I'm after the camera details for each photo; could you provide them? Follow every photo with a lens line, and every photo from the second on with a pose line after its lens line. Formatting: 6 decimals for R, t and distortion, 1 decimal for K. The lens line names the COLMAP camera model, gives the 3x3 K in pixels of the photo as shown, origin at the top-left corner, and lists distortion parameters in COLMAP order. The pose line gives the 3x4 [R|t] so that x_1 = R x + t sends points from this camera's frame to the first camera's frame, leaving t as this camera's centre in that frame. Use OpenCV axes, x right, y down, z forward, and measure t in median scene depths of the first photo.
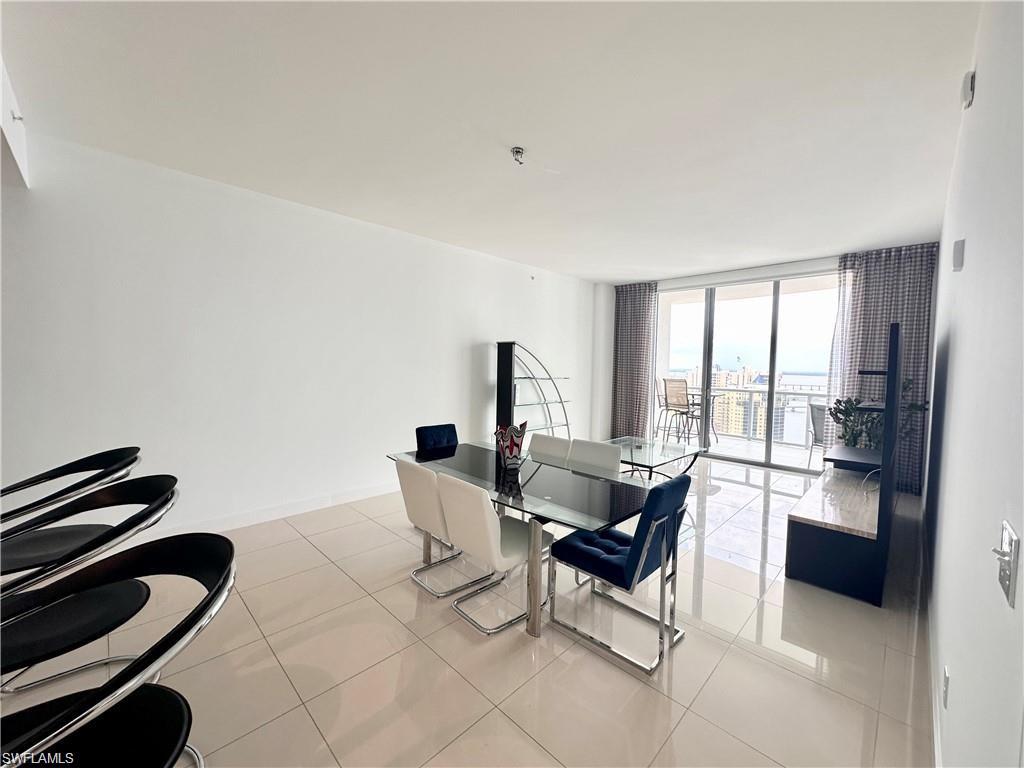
lens RADIAL K [[413.0, 0, 512.0], [0, 413.0, 384.0], [0, 0, 1]] dist [0.000813, 0.000054]
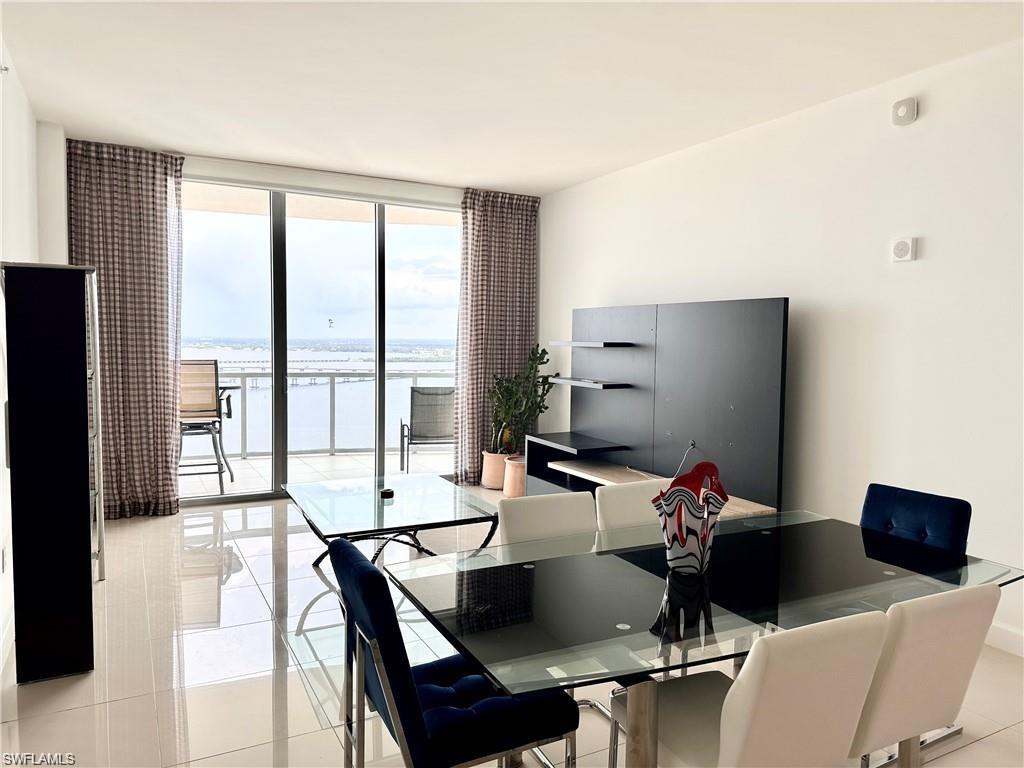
lens RADIAL K [[716.4, 0, 517.4], [0, 716.4, 380.9], [0, 0, 1]] dist [0.107956, -0.083632]
pose [[0.282887, -0.074512, 0.956255, -0.416777], [0.040810, 0.997010, 0.065614, -0.036002], [-0.958285, 0.020464, 0.285082, 0.467069]]
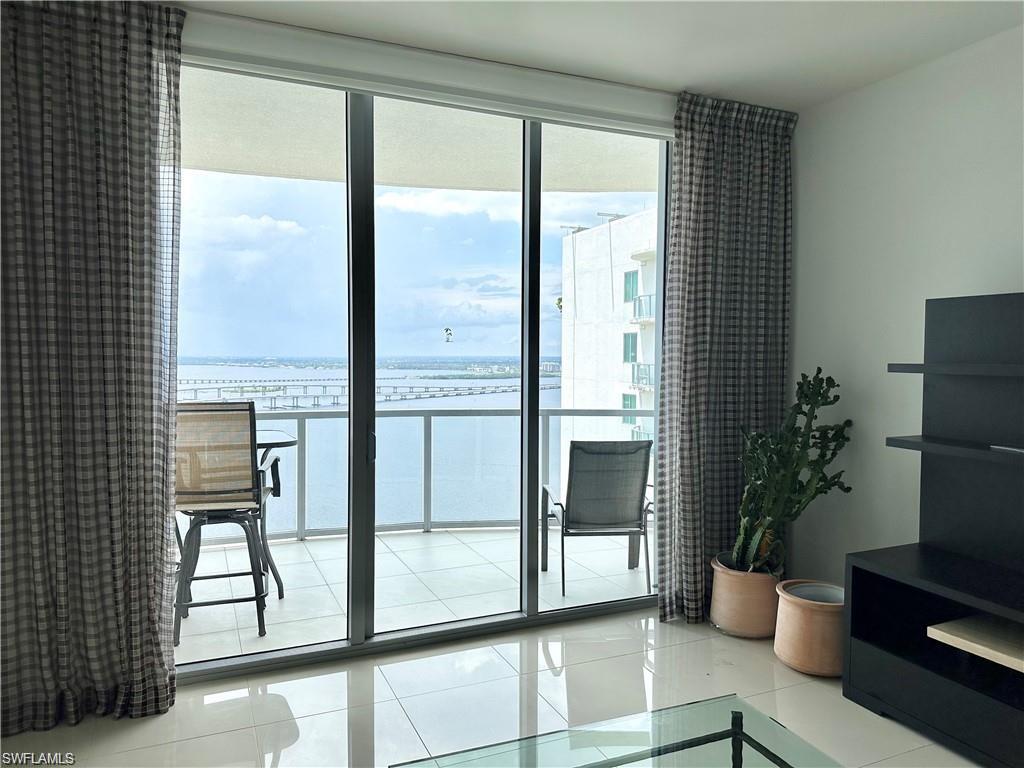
lens RADIAL K [[716.4, 0, 517.4], [0, 716.4, 380.9], [0, 0, 1]] dist [0.107956, -0.083632]
pose [[0.354206, -0.054556, 0.933575, 0.014643], [0.049818, 0.997980, 0.039418, -0.045492], [-0.933840, 0.032546, 0.356208, 0.785382]]
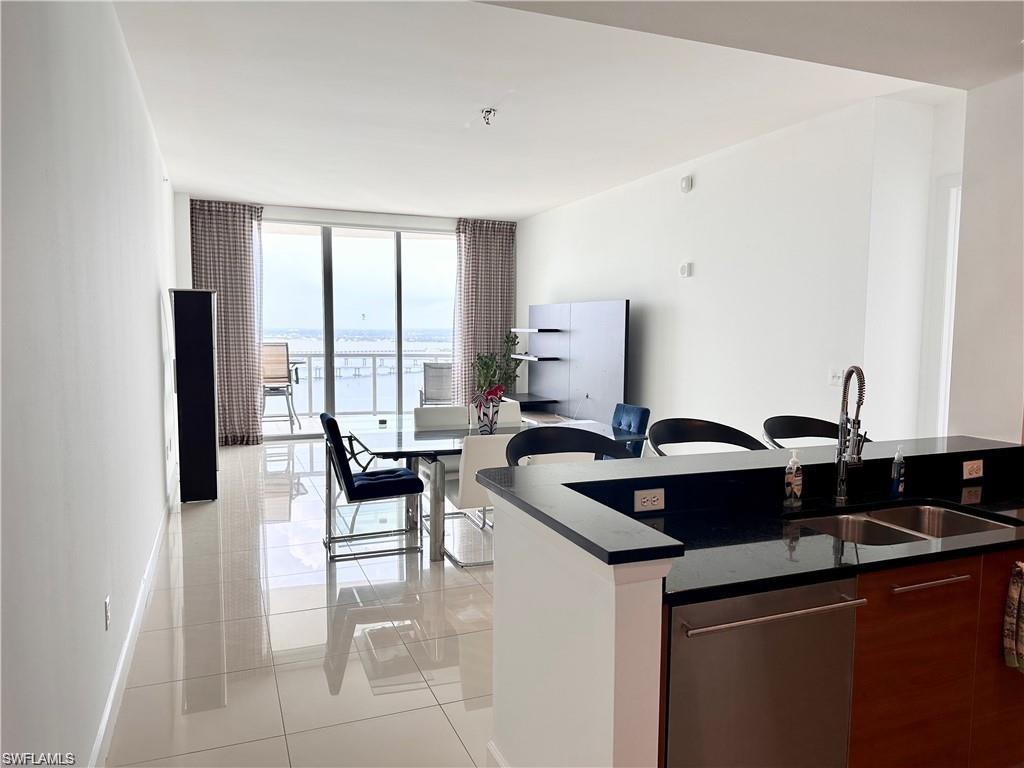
lens RADIAL K [[719.5, 0, 512.0], [0, 719.5, 384.0], [0, 0, 1]] dist [0.147110, -0.000903]
pose [[0.391909, -0.090546, 0.915537, -0.777172], [0.047846, 0.995804, 0.078004, -0.024900], [-0.918759, 0.013234, 0.394597, 0.126656]]
